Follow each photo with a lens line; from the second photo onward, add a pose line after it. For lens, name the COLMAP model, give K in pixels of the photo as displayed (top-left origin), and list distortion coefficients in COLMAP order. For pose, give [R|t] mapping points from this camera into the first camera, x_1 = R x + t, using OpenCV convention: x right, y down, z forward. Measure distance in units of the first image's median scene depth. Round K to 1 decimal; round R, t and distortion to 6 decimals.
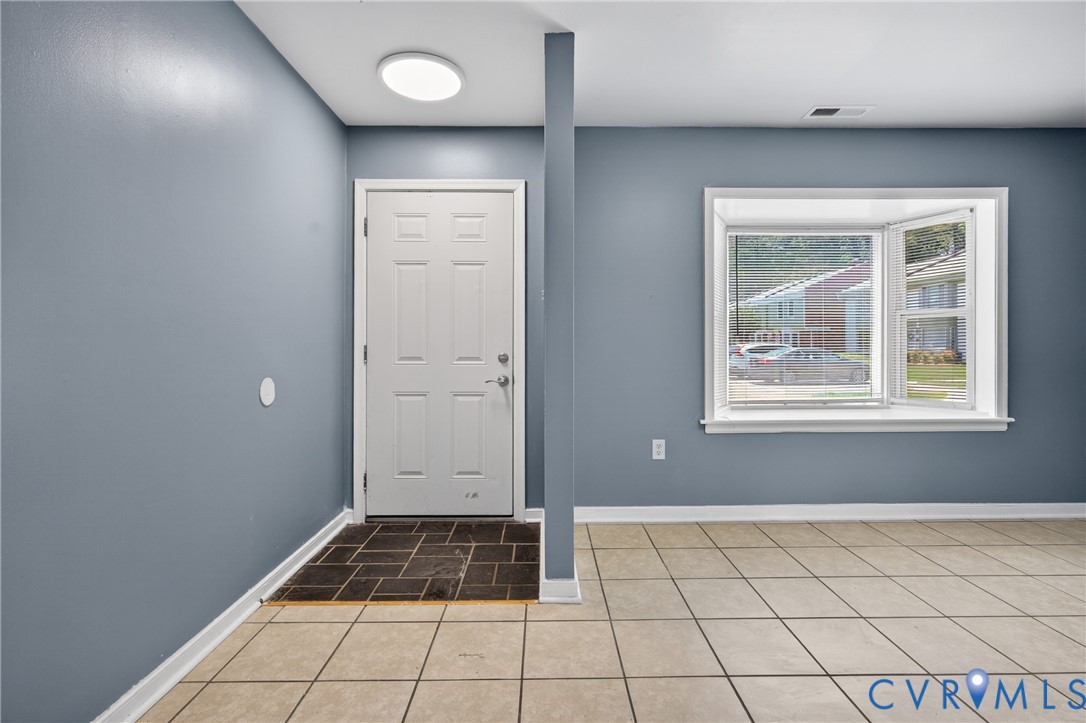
lens RADIAL K [[485.0, 0, 545.9], [0, 485.0, 345.0], [0, 0, 1]] dist [-0.002322, -0.000012]
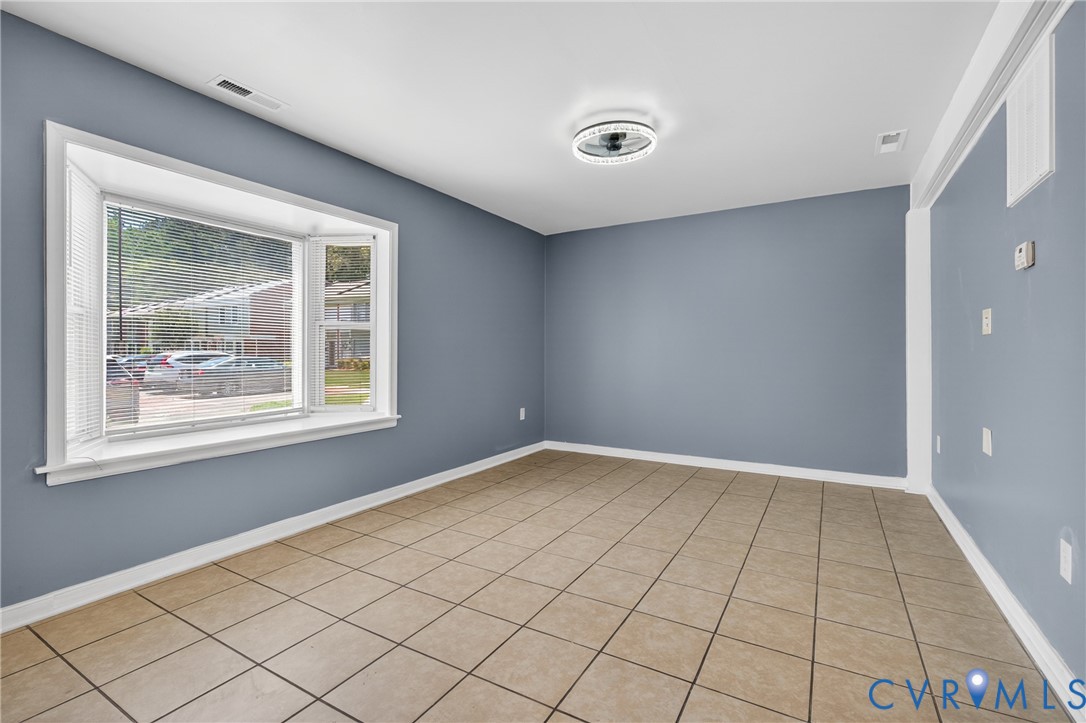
lens RADIAL K [[488.9, 0, 545.8], [0, 488.9, 352.3], [0, 0, 1]] dist [-0.000618, -0.000067]
pose [[0.512121, 0.004519, 0.858902, 0.099008], [-0.002528, 0.999990, -0.003754, -0.002450], [-0.858910, -0.000248, 0.512127, 0.059457]]
